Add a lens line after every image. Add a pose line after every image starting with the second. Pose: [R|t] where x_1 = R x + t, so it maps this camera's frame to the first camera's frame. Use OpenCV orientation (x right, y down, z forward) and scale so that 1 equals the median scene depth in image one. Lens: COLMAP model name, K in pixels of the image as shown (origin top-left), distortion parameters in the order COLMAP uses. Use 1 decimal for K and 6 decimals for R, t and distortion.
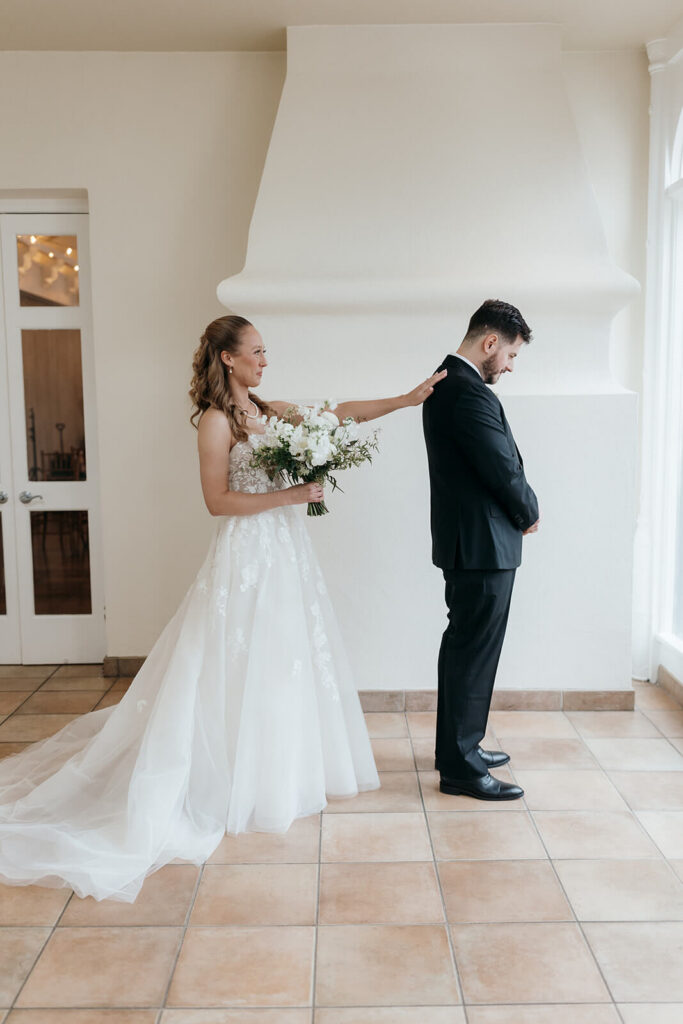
lens RADIAL K [[964.0, 0, 361.9], [0, 964.0, 509.4], [0, 0, 1]] dist [0.004612, 0.003150]
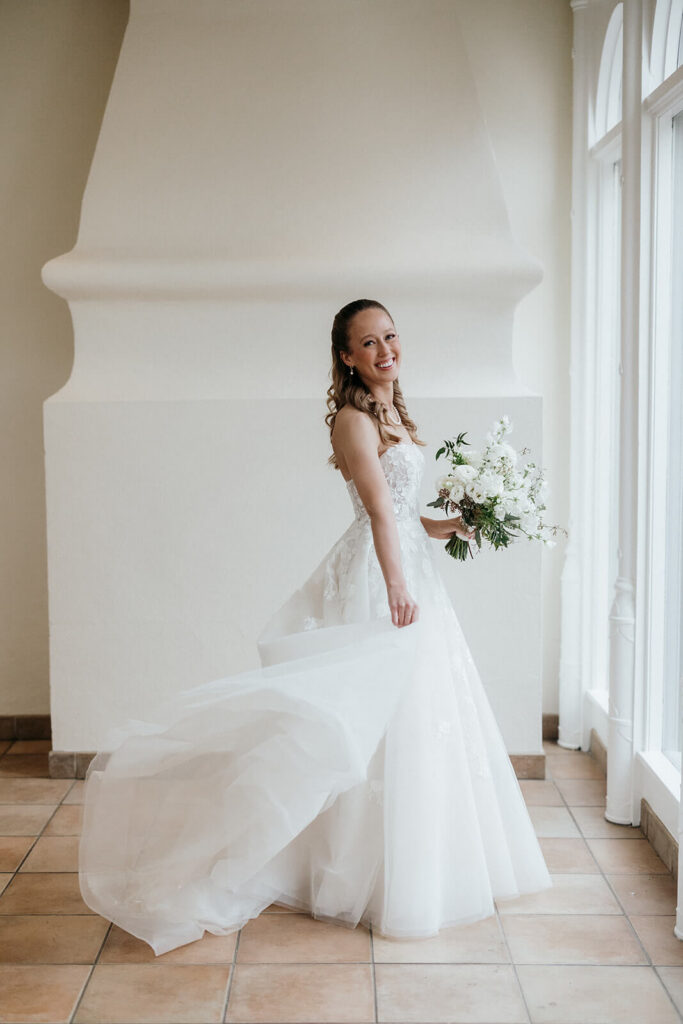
lens RADIAL K [[1470.5, 0, 341.5], [0, 1470.5, 512.0], [0, 0, 1]] dist [0.056645, -0.093998]
pose [[0.999835, 0.004982, -0.017460, 0.211384], [-0.005513, 0.999519, -0.030504, 0.032120], [0.017300, 0.030596, 0.999382, -0.439522]]
